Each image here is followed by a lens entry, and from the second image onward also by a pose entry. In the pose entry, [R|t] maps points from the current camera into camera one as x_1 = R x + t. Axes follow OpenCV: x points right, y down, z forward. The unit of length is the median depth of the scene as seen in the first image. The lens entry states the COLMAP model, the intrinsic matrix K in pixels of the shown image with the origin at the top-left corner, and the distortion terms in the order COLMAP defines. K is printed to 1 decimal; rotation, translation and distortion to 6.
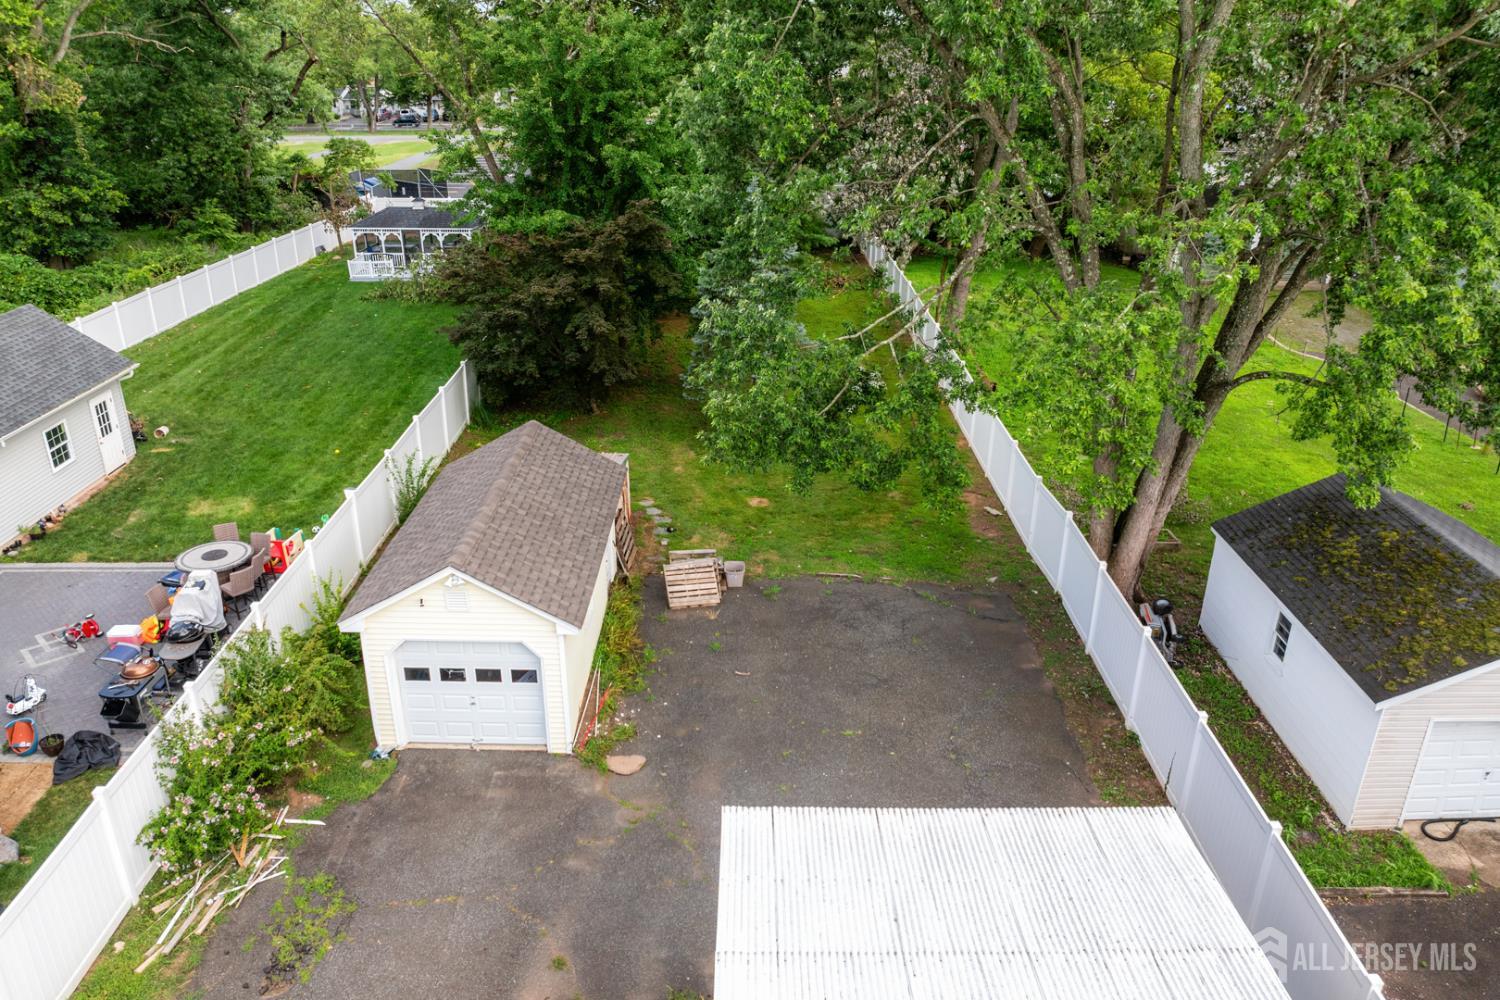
lens RADIAL K [[1063.3, 0, 748.7], [0, 1063.3, 494.7], [0, 0, 1]] dist [-0.030653, -0.002601]
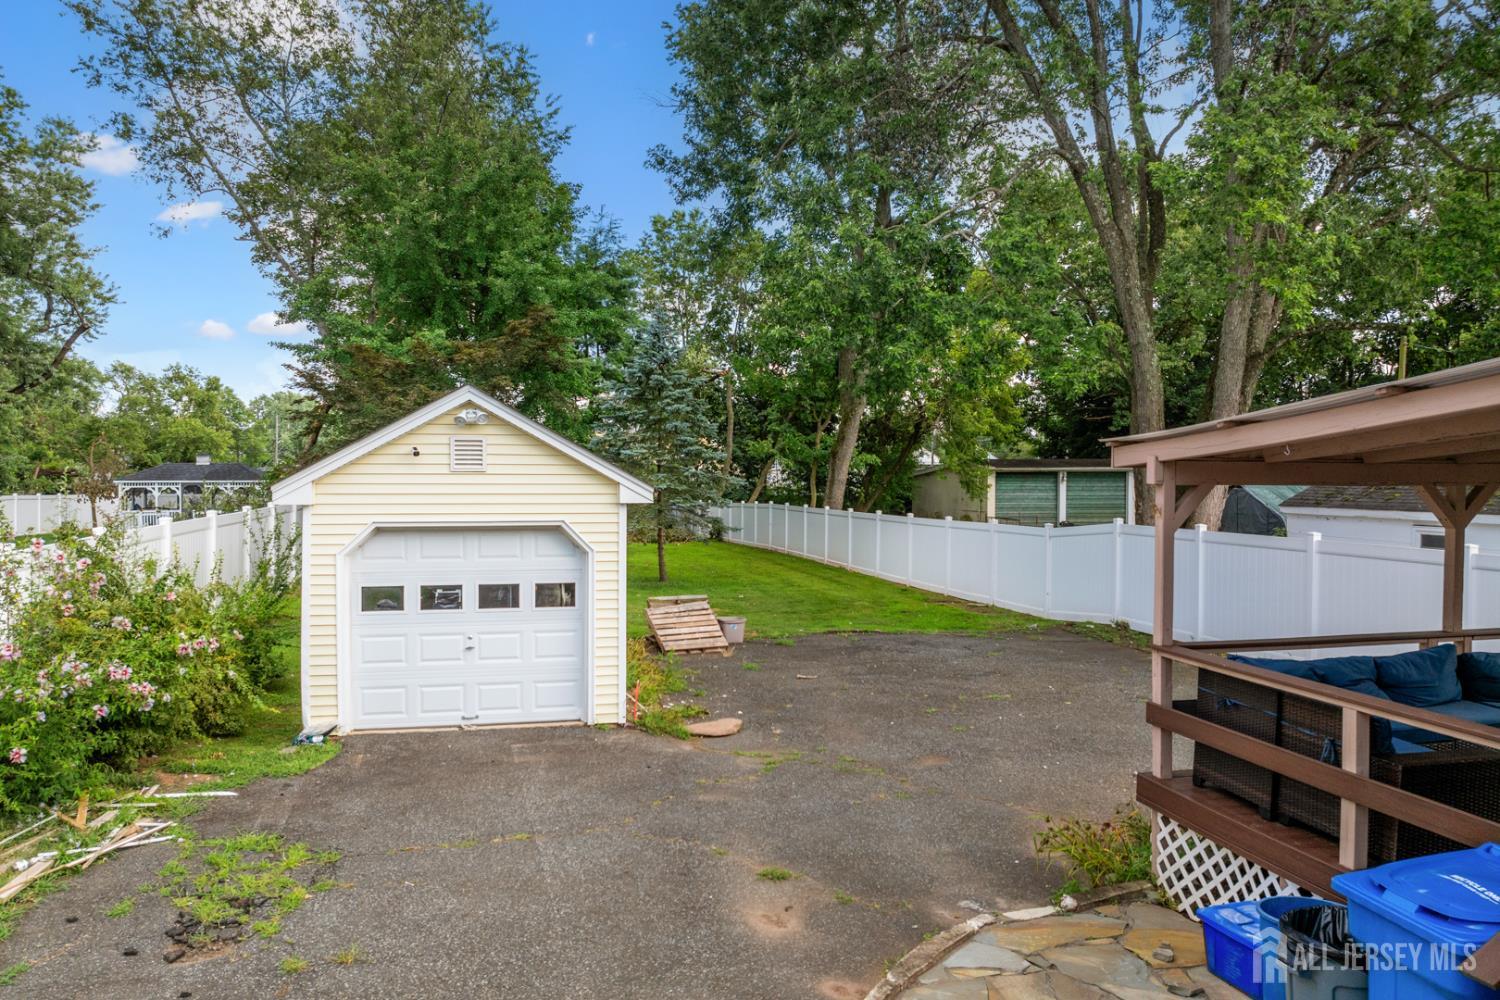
lens RADIAL K [[1063.3, 0, 753.0], [0, 1063.3, 501.0], [0, 0, 1]] dist [-0.030653, -0.002601]
pose [[0.969786, -0.008488, 0.243811, -0.200057], [0.098334, 0.928213, -0.358820, 0.288721], [-0.223263, 0.371953, 0.901002, 0.285136]]
